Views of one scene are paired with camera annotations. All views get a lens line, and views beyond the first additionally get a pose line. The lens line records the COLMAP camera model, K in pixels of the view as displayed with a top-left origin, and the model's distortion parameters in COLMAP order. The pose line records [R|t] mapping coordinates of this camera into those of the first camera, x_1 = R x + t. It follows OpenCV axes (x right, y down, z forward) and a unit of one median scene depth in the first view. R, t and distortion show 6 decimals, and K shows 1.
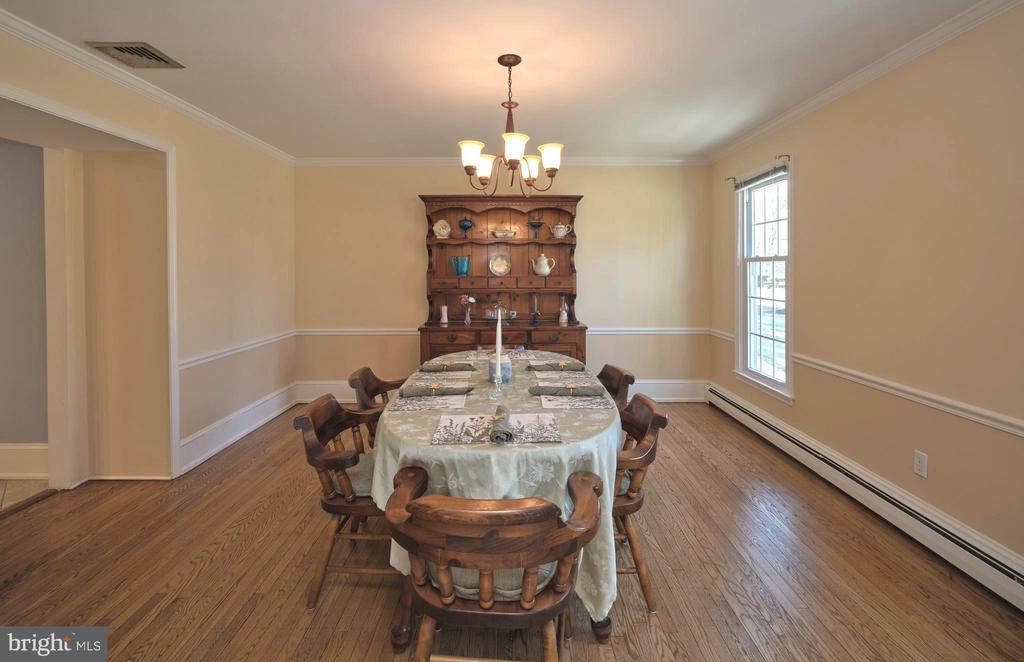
lens RADIAL K [[466.5, 0, 510.3], [0, 466.5, 272.0], [0, 0, 1]] dist [-0.003048, -0.001025]
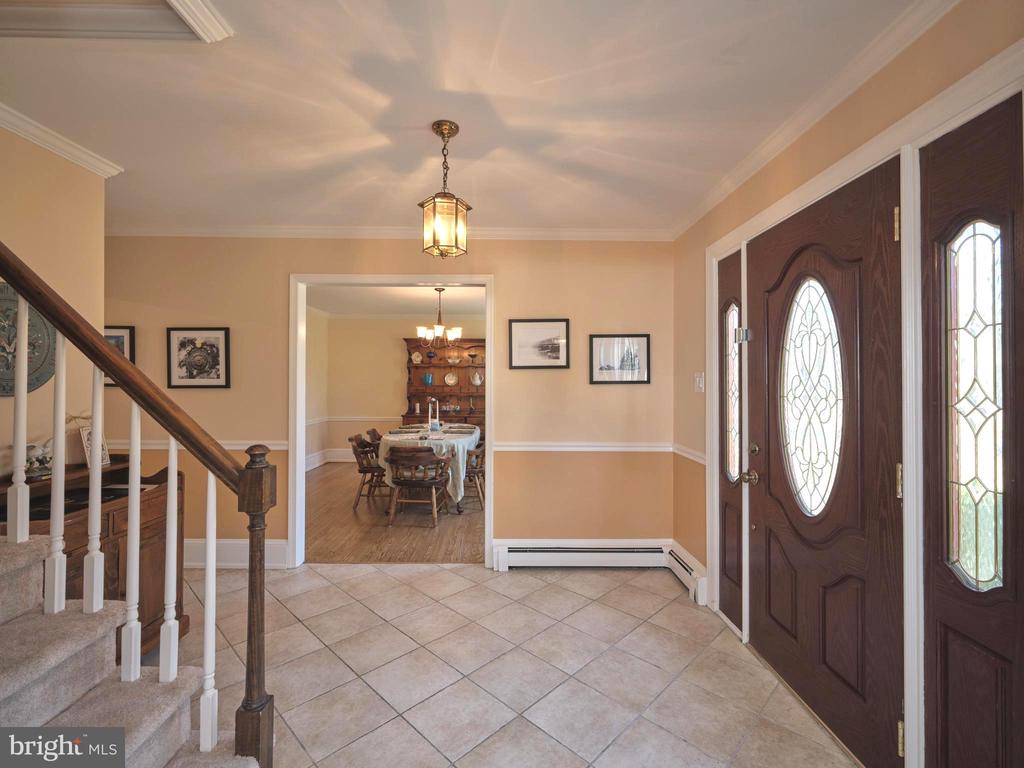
lens RADIAL K [[465.0, 0, 511.7], [0, 465.0, 380.5], [0, 0, 1]] dist [-0.000518, 0.000566]
pose [[0.999875, 0.006754, 0.014320, 0.175035], [-0.006636, 0.999944, -0.008284, 0.002097], [-0.014375, 0.008188, 0.999863, -0.690001]]
